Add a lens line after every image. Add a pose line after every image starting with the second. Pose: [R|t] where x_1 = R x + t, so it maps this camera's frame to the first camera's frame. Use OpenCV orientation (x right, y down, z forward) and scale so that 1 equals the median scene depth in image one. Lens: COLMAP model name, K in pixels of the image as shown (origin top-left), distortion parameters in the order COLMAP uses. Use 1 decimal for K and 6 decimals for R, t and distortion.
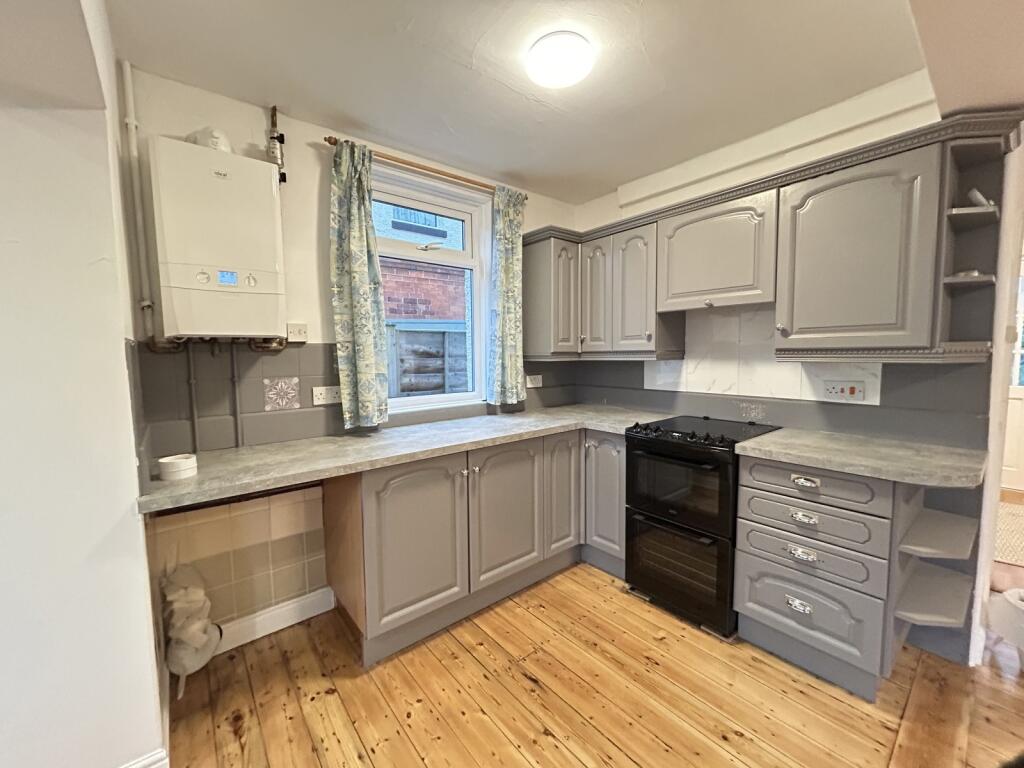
lens RADIAL K [[413.4, 0, 510.6], [0, 413.4, 381.1], [0, 0, 1]] dist [0.003357, 0.000162]
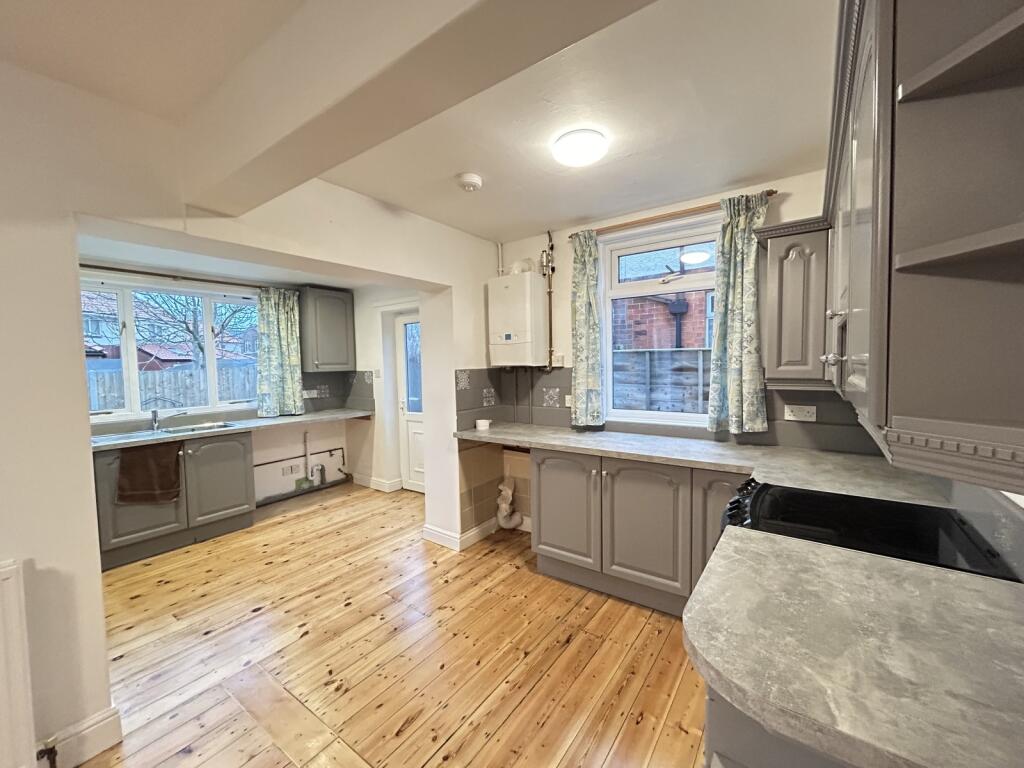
lens RADIAL K [[413.4, 0, 513.6], [0, 413.4, 381.5], [0, 0, 1]] dist [0.003357, 0.000162]
pose [[0.263283, 0.055914, -0.963097, 1.041991], [-0.052685, 0.997663, 0.043518, -0.100515], [0.963279, 0.039283, 0.265613, 0.414709]]
